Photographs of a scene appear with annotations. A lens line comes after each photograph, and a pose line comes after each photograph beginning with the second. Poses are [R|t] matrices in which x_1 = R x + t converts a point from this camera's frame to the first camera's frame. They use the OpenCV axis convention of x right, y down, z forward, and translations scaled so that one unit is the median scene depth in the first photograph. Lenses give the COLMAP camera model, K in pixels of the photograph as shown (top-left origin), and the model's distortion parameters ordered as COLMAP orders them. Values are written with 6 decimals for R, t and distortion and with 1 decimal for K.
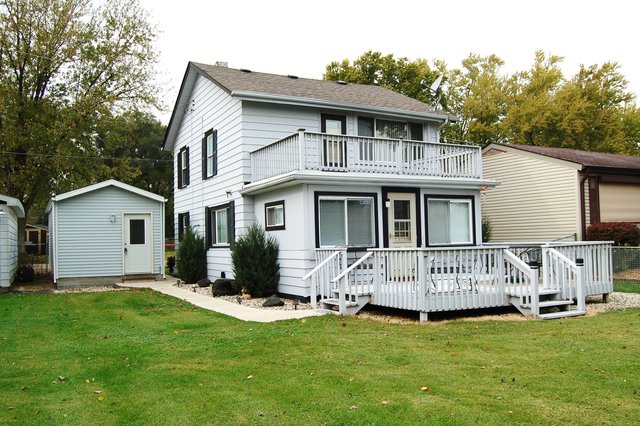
lens RADIAL K [[561.9, 0, 320.0], [0, 561.9, 213.0], [0, 0, 1]] dist [-0.066557, -0.000675]
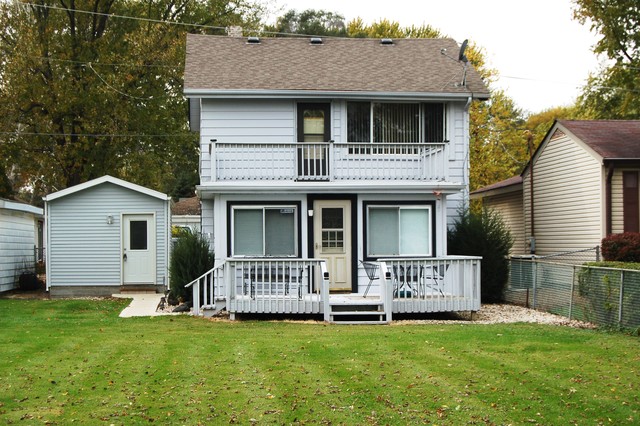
lens RADIAL K [[1208.1, 0, 320.0], [0, 1208.1, 213.0], [0, 0, 1]] dist [0.043260, 0.072556]
pose [[0.927752, 0.005325, -0.373159, 0.860451], [0.005082, 0.999625, 0.026898, -0.067332], [0.373162, -0.026851, 0.927377, -0.855738]]
